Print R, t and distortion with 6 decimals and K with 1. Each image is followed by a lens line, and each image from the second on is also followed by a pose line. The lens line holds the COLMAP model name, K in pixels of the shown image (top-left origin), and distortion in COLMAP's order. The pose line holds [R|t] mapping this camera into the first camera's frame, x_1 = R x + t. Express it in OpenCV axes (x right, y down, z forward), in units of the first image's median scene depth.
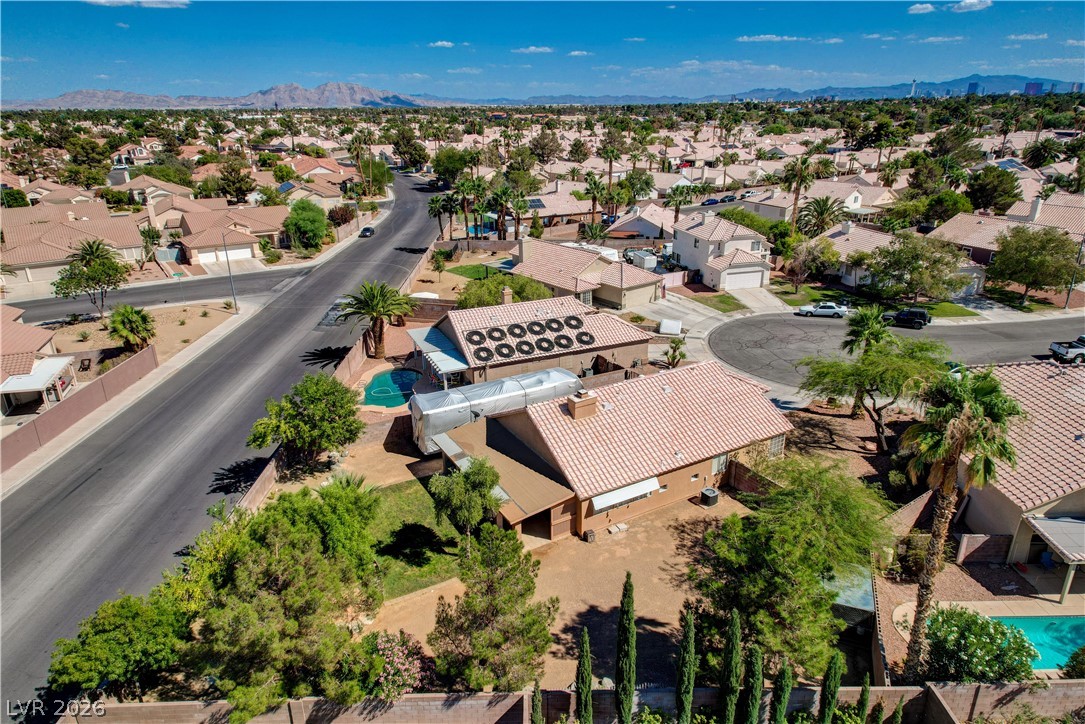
lens RADIAL K [[669.8, 0, 542.5], [0, 669.8, 362.0], [0, 0, 1]] dist [0.087415, -0.066306]
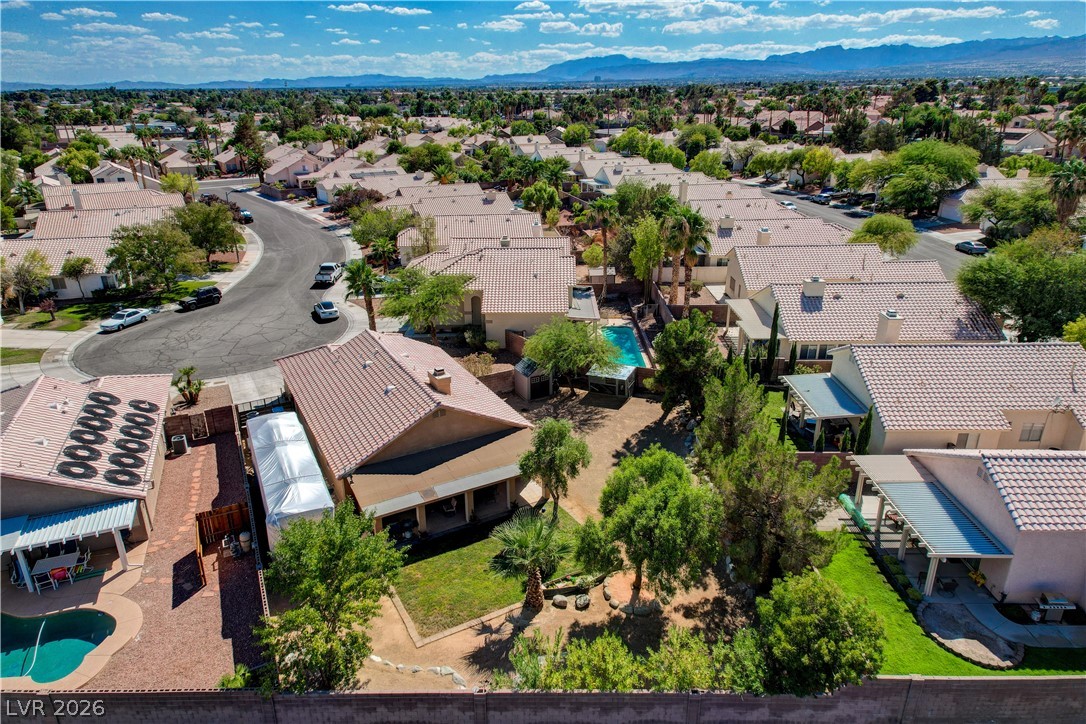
lens RADIAL K [[677.1, 0, 543.0], [0, 677.1, 362.0], [0, 0, 1]] dist [0.081309, -0.062402]
pose [[0.022687, -0.354287, 0.934861, -0.646031], [0.361310, 0.874804, 0.322759, -0.172931], [-0.932170, 0.330452, 0.147854, 0.505672]]
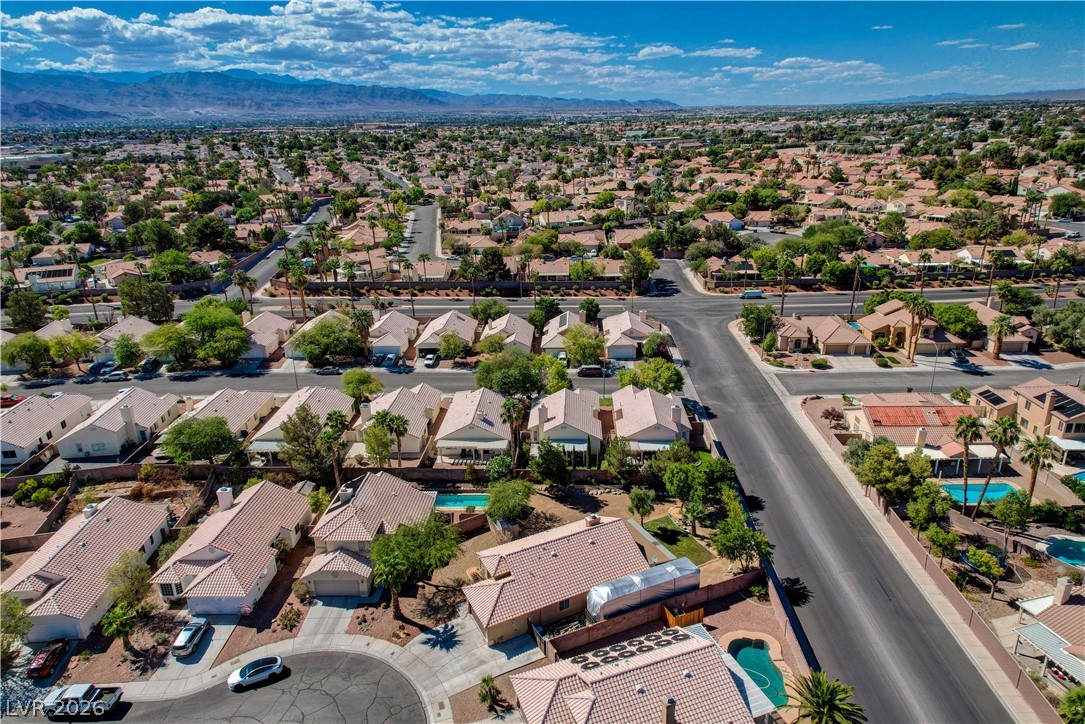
lens RADIAL K [[676.5, 0, 542.5], [0, 676.5, 362.0], [0, 0, 1]] dist [0.081309, -0.062402]
pose [[-0.996898, 0.012572, 0.077699, 0.036731], [0.059687, 0.764264, 0.642135, -1.144534], [-0.051310, 0.644781, -0.762644, 1.617821]]
